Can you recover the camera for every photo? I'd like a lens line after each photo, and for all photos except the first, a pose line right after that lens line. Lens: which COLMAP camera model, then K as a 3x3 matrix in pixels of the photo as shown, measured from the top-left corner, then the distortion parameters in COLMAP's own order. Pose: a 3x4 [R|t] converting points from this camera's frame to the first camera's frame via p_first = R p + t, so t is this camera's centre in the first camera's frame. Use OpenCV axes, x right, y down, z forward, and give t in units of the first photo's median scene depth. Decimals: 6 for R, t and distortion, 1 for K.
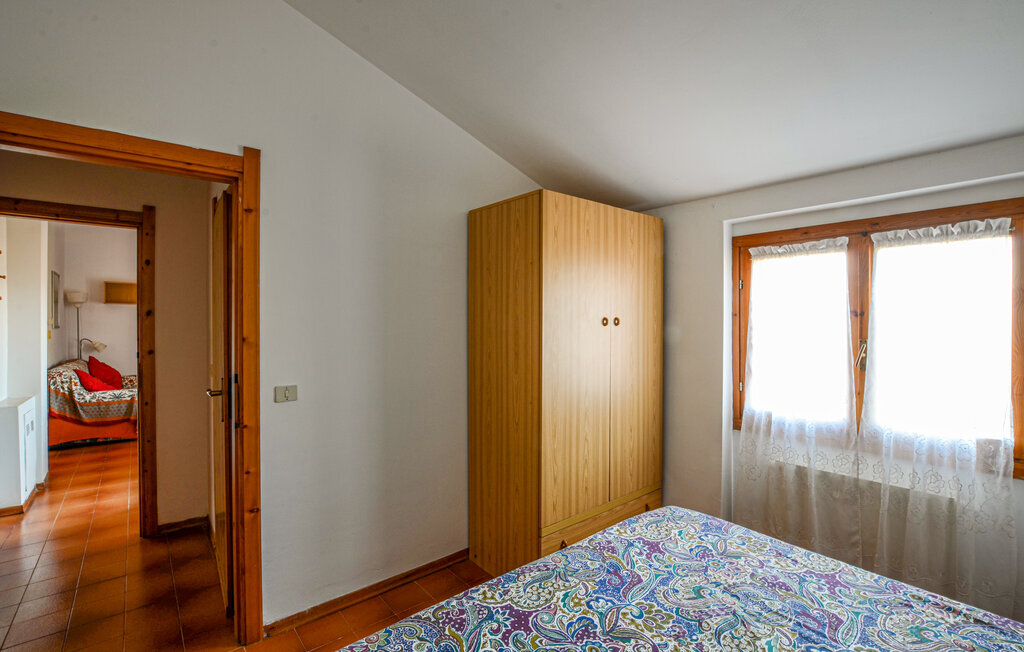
lens RADIAL K [[458.3, 0, 506.2], [0, 458.3, 320.5], [0, 0, 1]] dist [-0.036095, 0.006244]
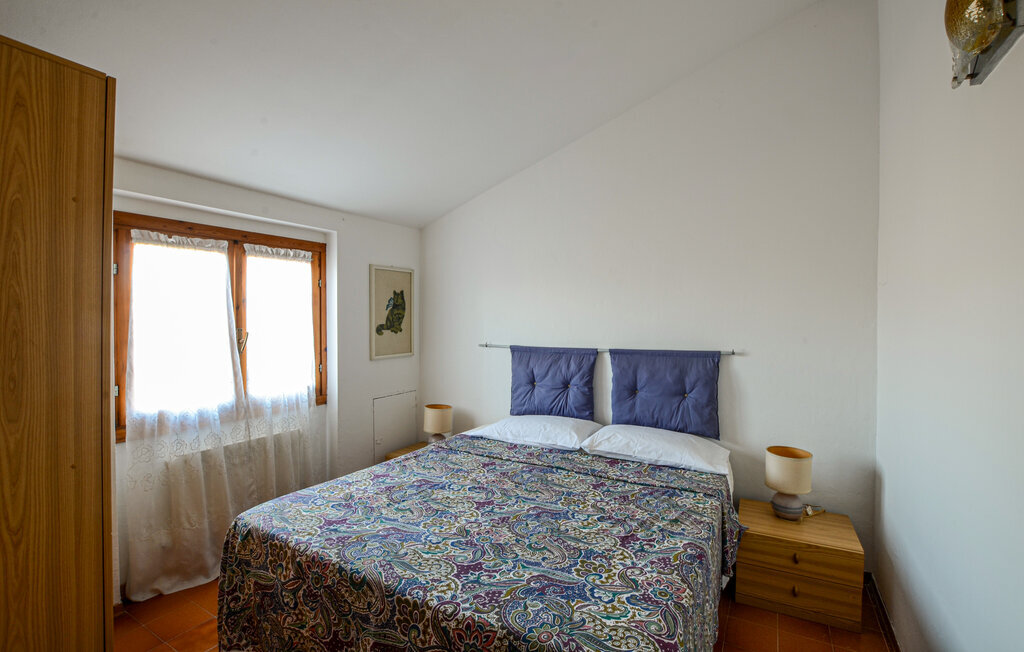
lens RADIAL K [[458.3, 0, 511.0], [0, 458.3, 323.1], [0, 0, 1]] dist [-0.036095, 0.006244]
pose [[-0.354142, -0.014585, 0.935078, -0.679700], [-0.003981, 0.999893, 0.014088, 0.007524], [-0.935183, 0.001266, -0.354162, 0.817077]]
